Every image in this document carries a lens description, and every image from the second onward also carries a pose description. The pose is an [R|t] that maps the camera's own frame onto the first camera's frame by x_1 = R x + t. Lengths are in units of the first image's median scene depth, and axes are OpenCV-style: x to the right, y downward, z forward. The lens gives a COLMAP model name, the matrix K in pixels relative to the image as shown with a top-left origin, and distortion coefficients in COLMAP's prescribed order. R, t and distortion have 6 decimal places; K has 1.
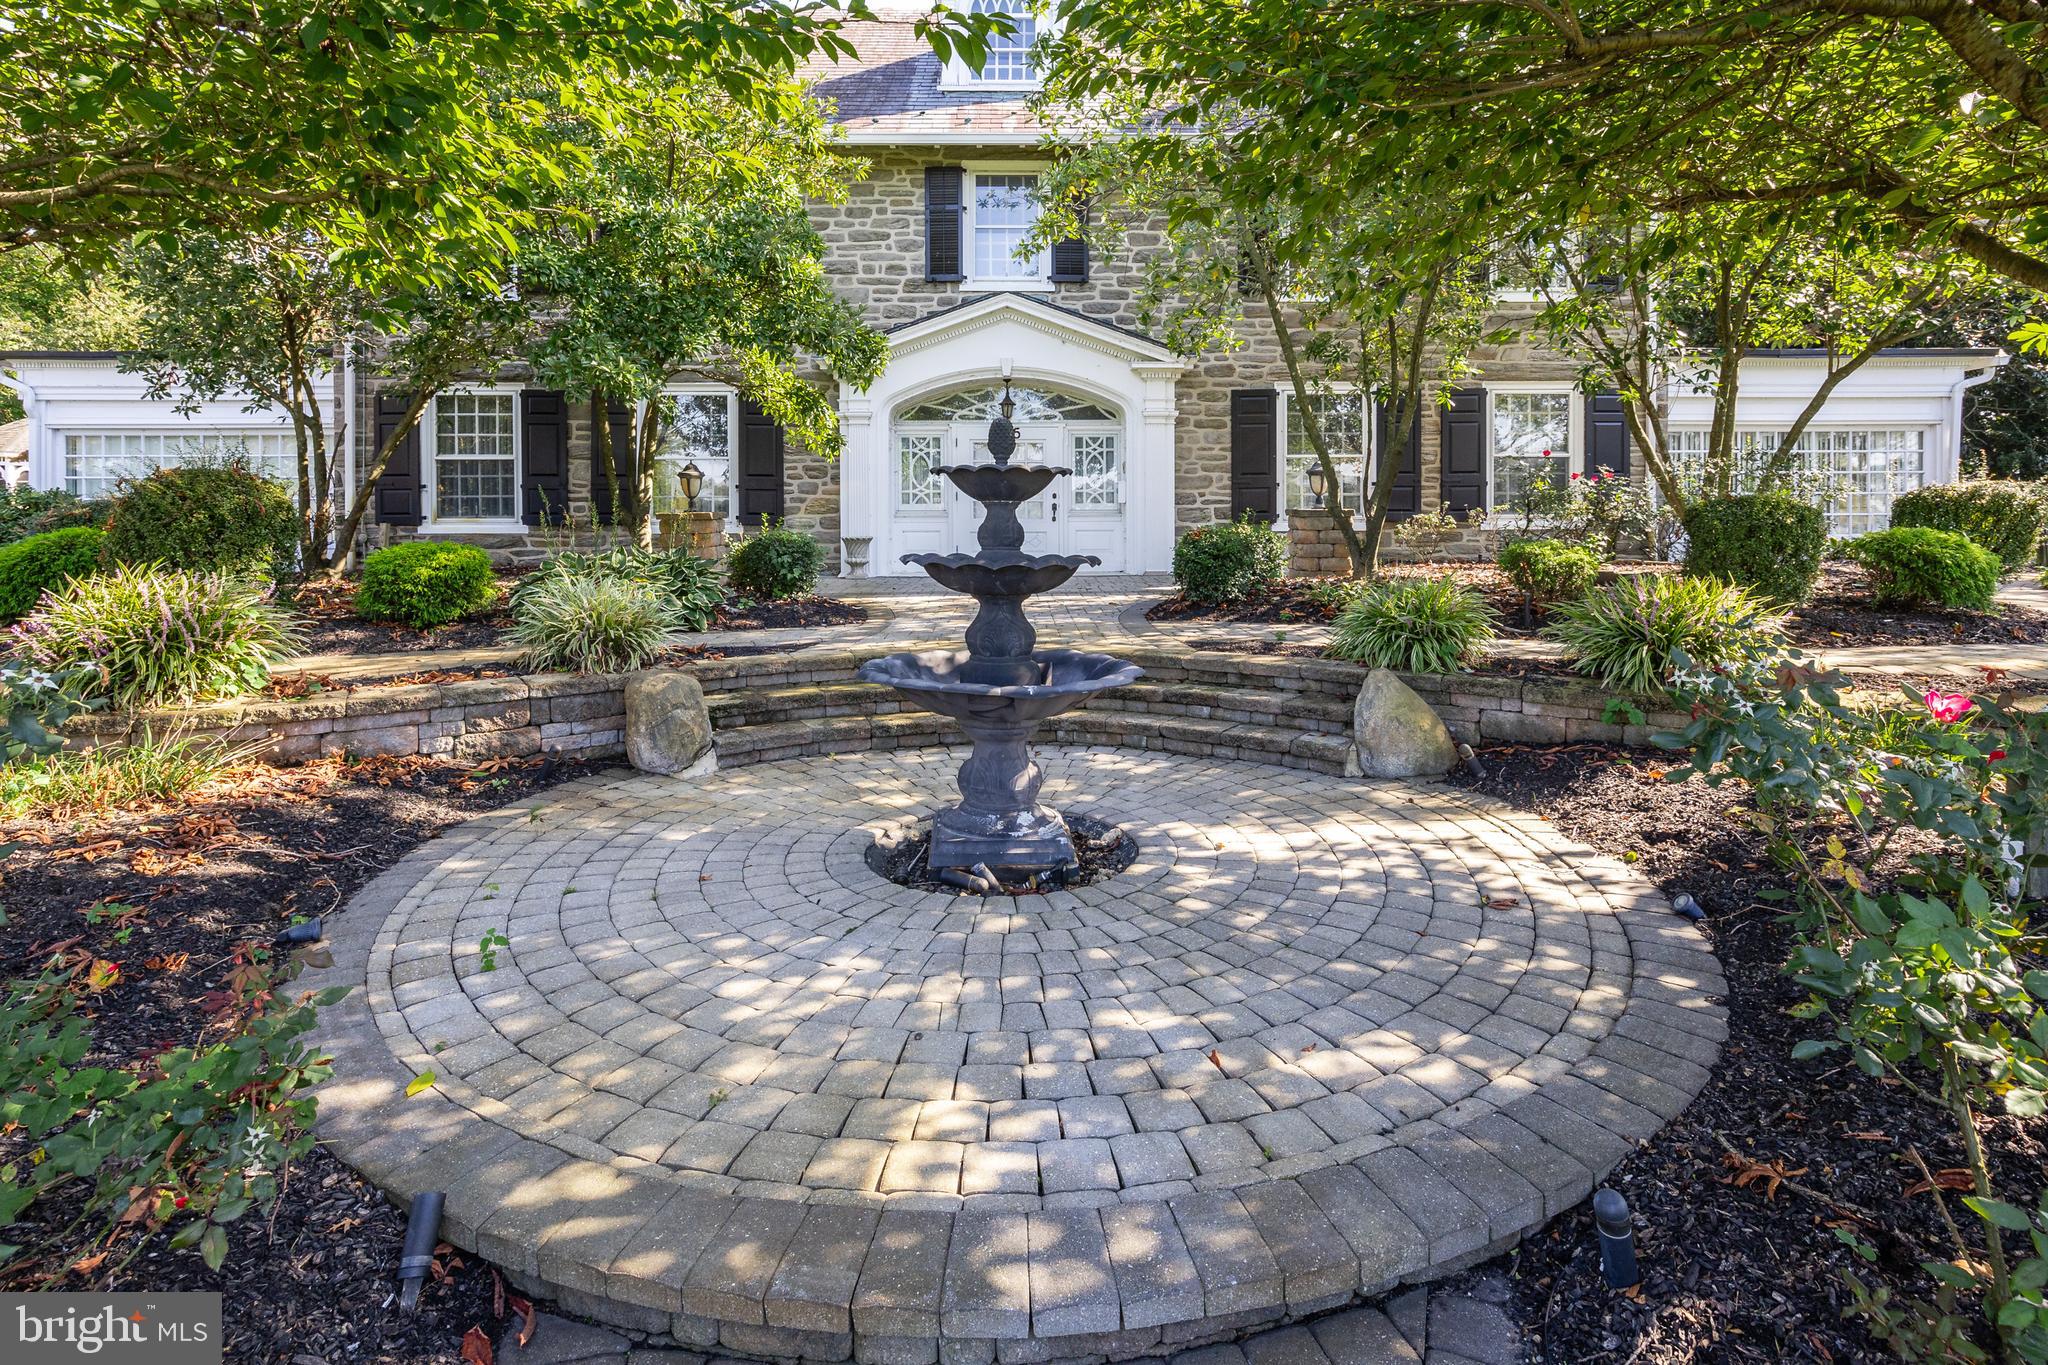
lens RADIAL K [[2369.9, 0, 1018.4], [0, 2369.9, 678.9], [0, 0, 1]] dist [-0.005386, 0.000000]
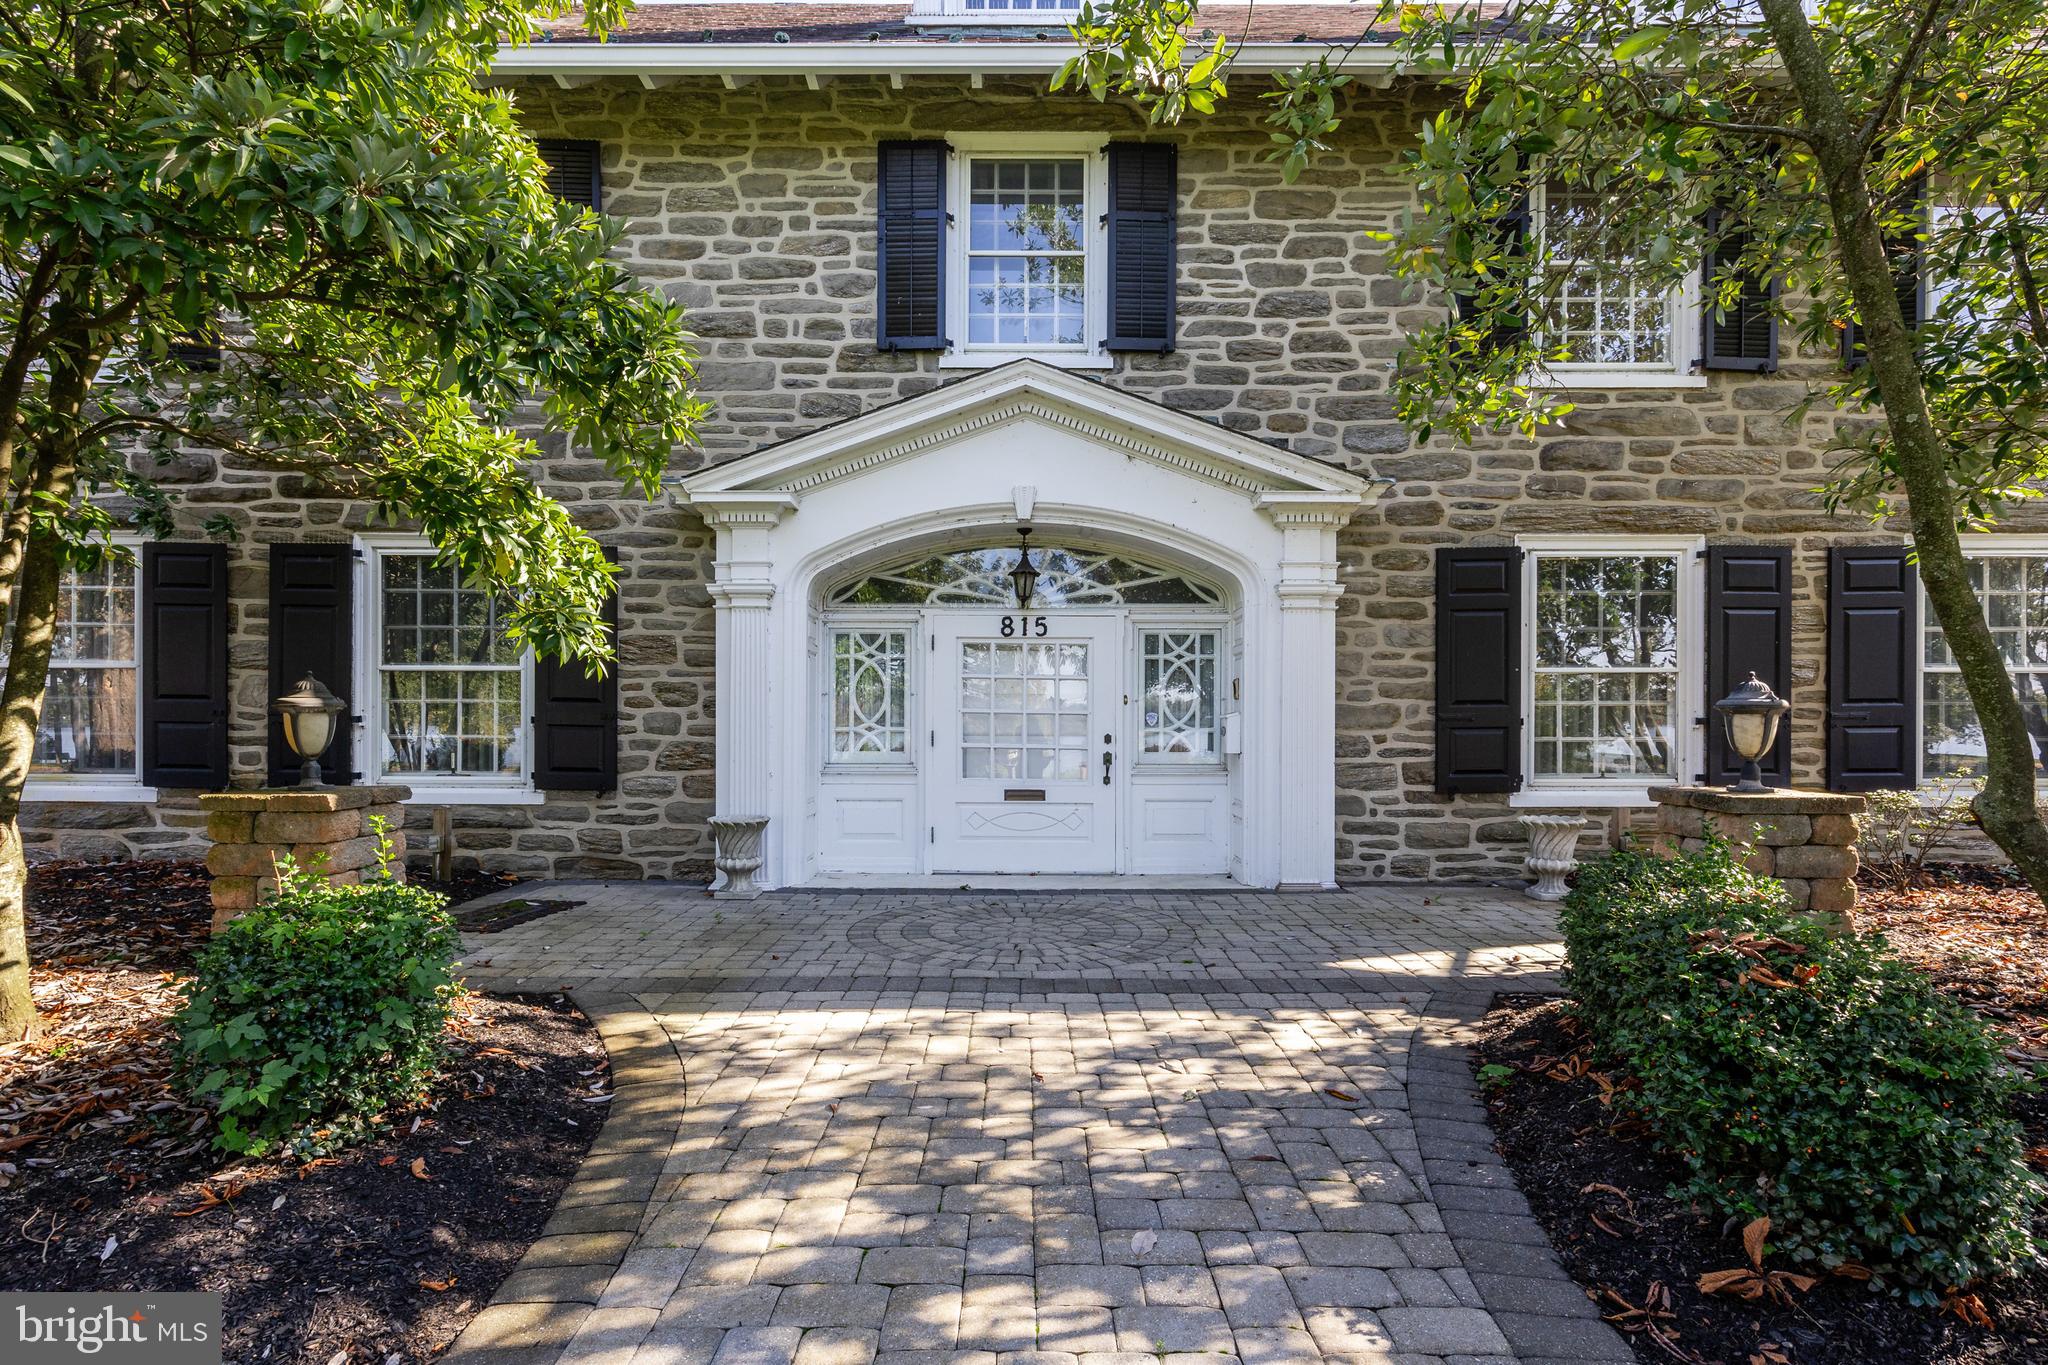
lens RADIAL K [[2369.9, 0, 1022.4], [0, 2369.9, 687.4], [0, 0, 1]] dist [-0.005386, 0.000000]
pose [[0.999931, 0.005604, 0.010311, -0.010839], [-0.004607, 0.995537, -0.094263, -0.038035], [-0.010793, 0.094209, 0.995494, 0.458970]]
